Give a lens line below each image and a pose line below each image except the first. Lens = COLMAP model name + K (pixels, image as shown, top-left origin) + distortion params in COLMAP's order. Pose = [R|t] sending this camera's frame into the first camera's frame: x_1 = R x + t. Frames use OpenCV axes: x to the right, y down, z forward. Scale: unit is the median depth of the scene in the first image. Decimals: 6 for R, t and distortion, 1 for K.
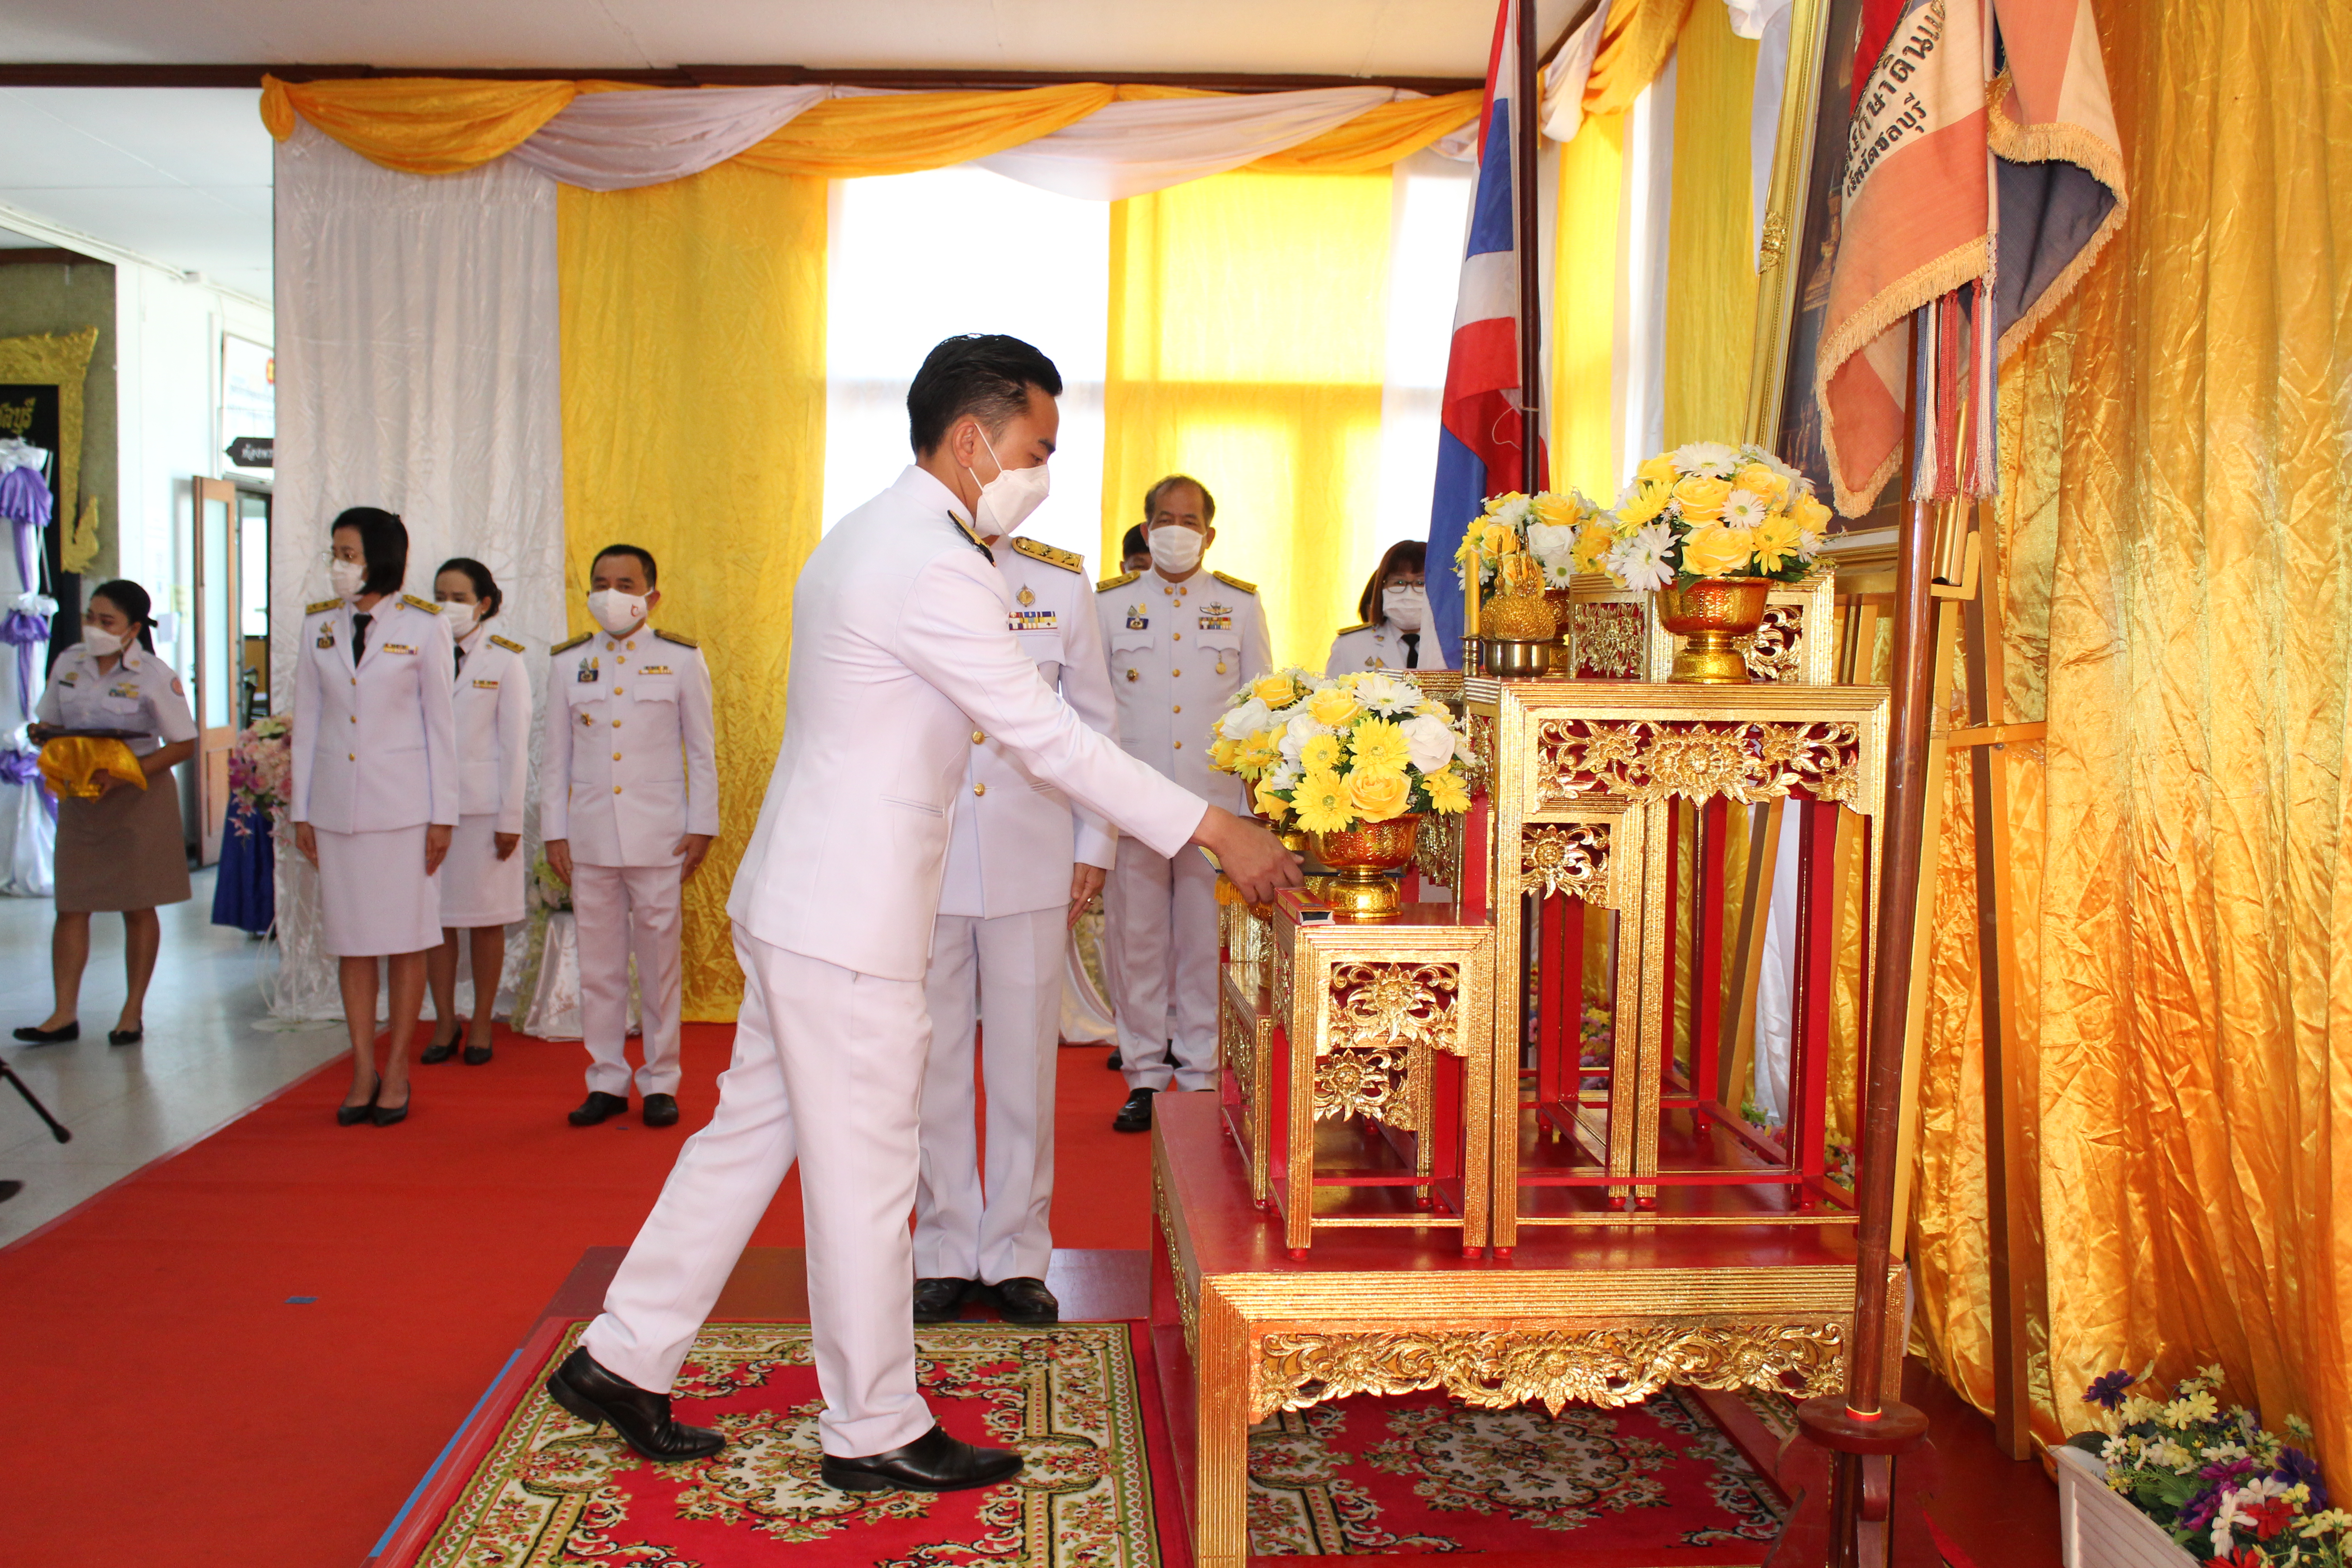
lens RADIAL K [[2395.6, 0, 1172.0], [0, 2395.6, 774.6], [0, 0, 1]] dist [-0.105011, 0.113019]
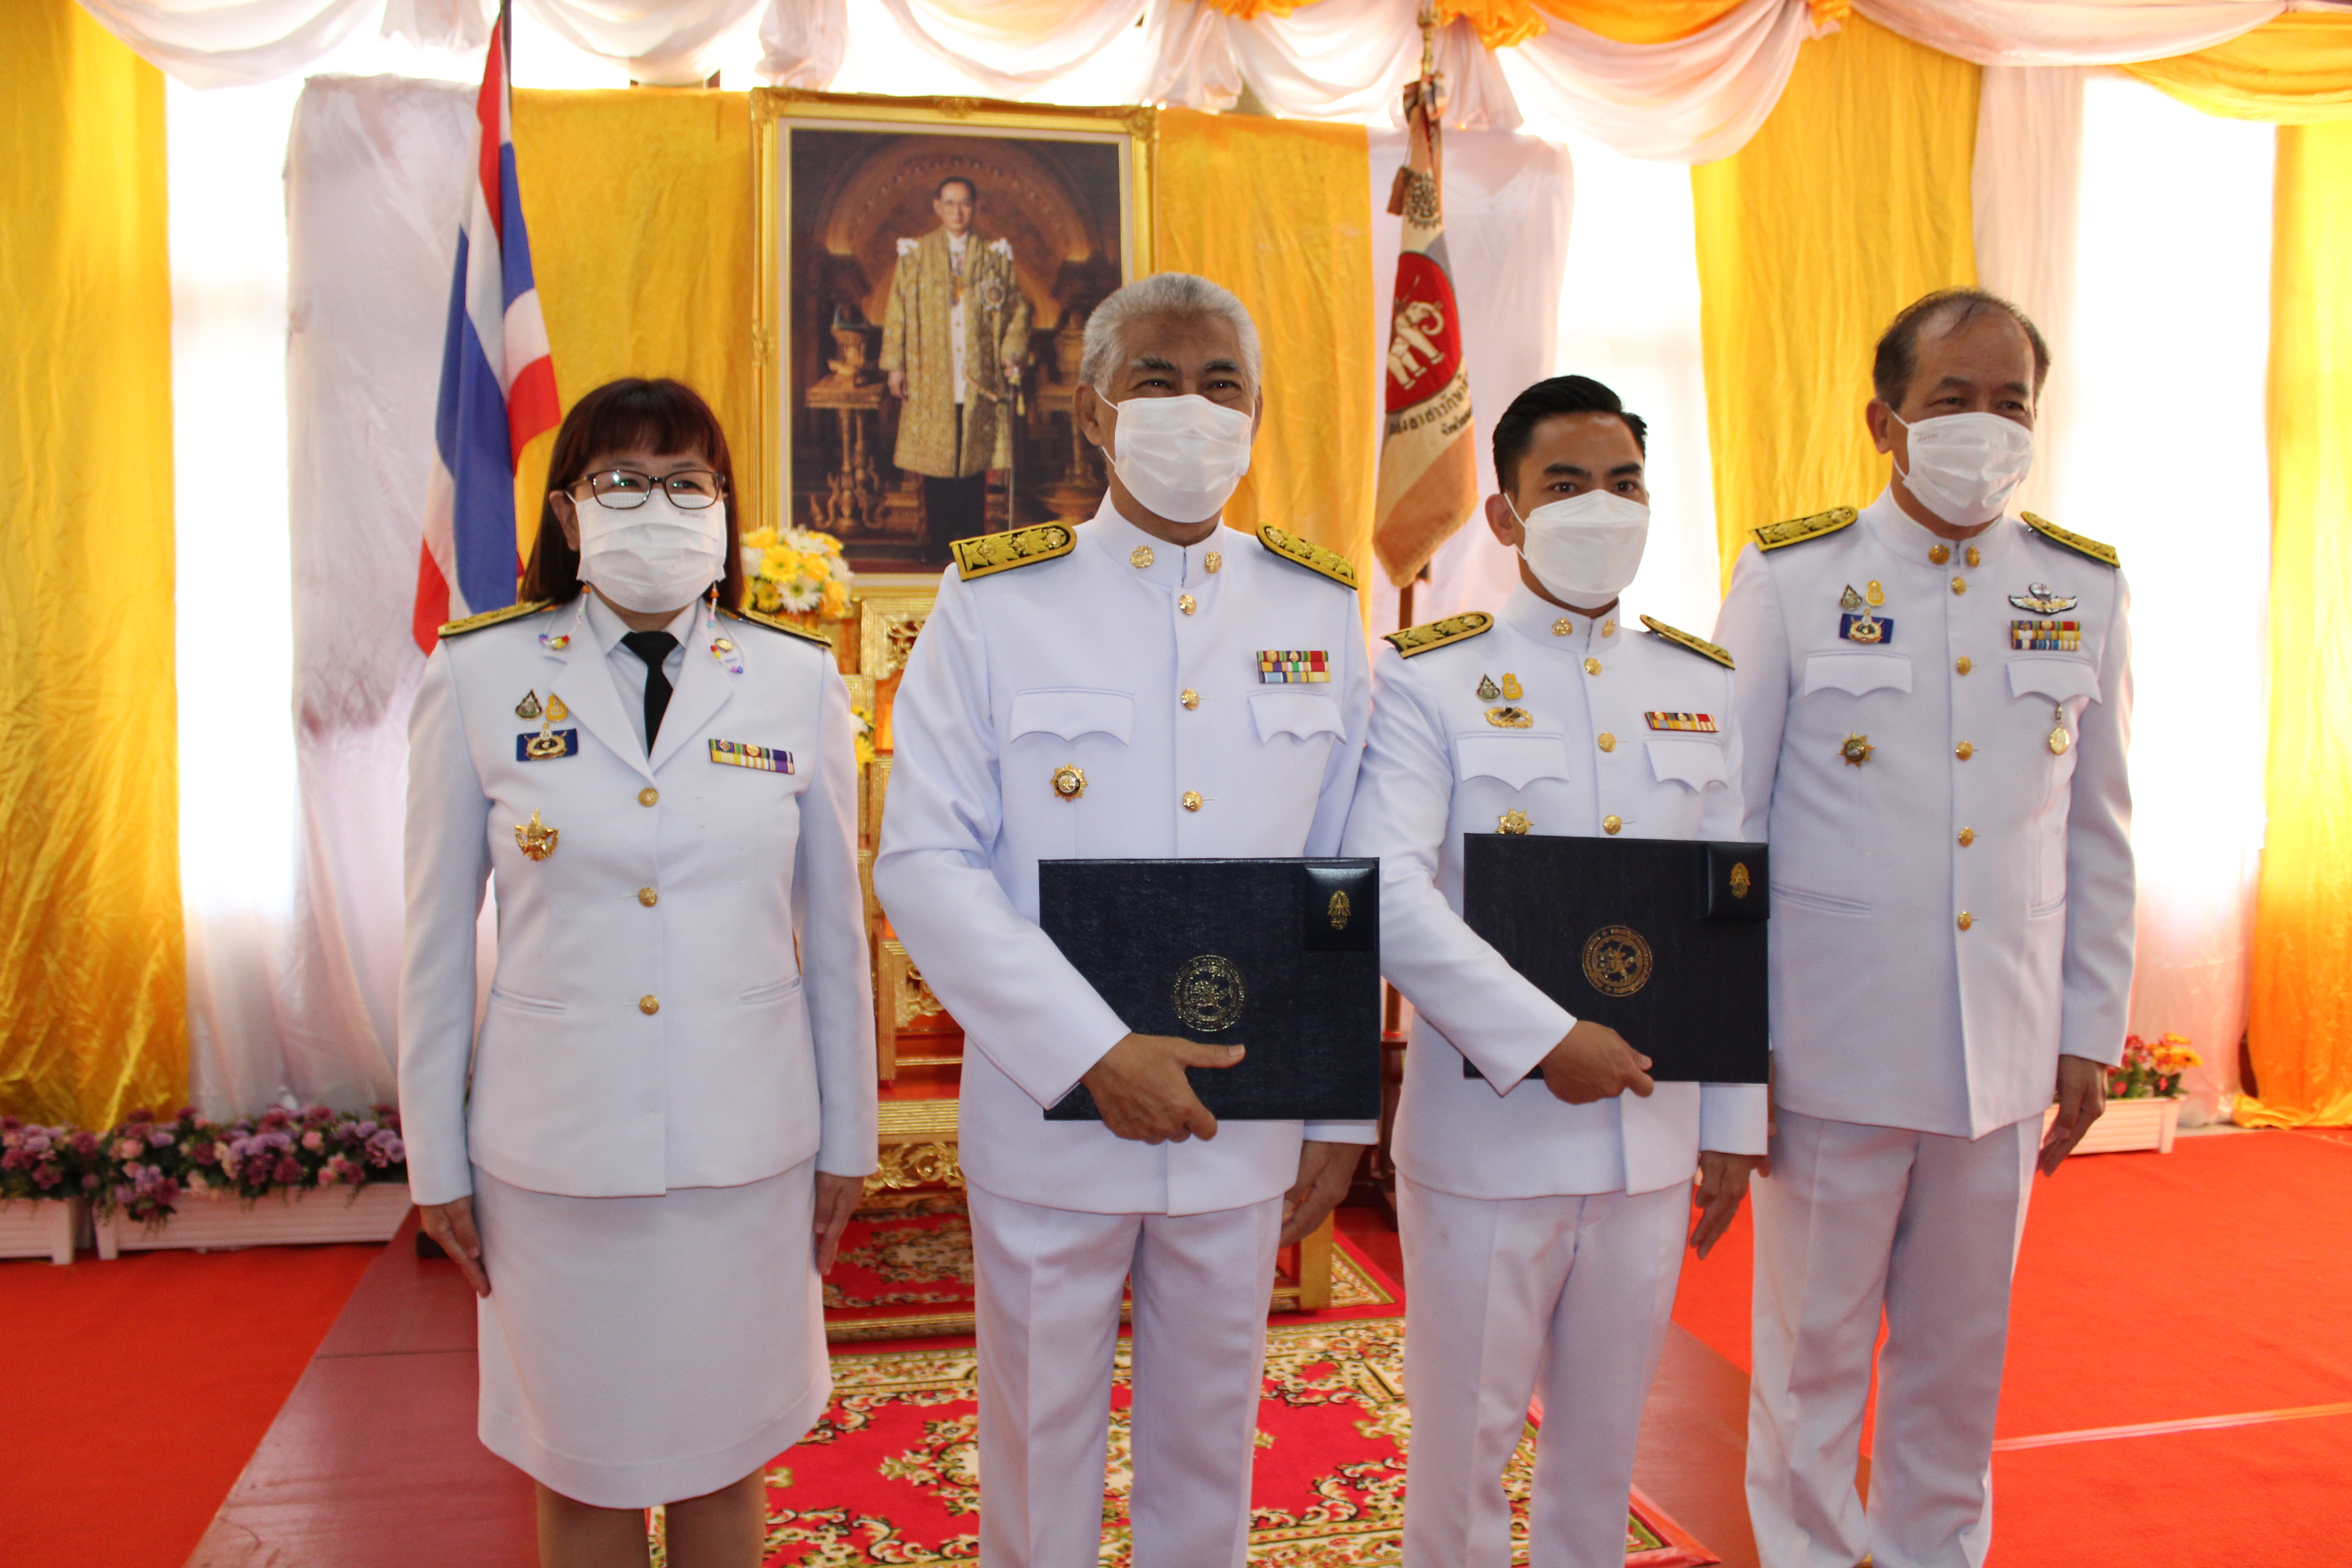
lens RADIAL K [[1947.8, 0, 1157.5], [0, 1947.8, 789.5], [0, 0, 1]] dist [-0.167587, 0.146543]
pose [[-0.167078, -0.079109, 0.982765, -0.988038], [0.056319, 0.994383, 0.089619, -0.070711], [-0.984334, 0.070322, -0.161684, 1.129086]]
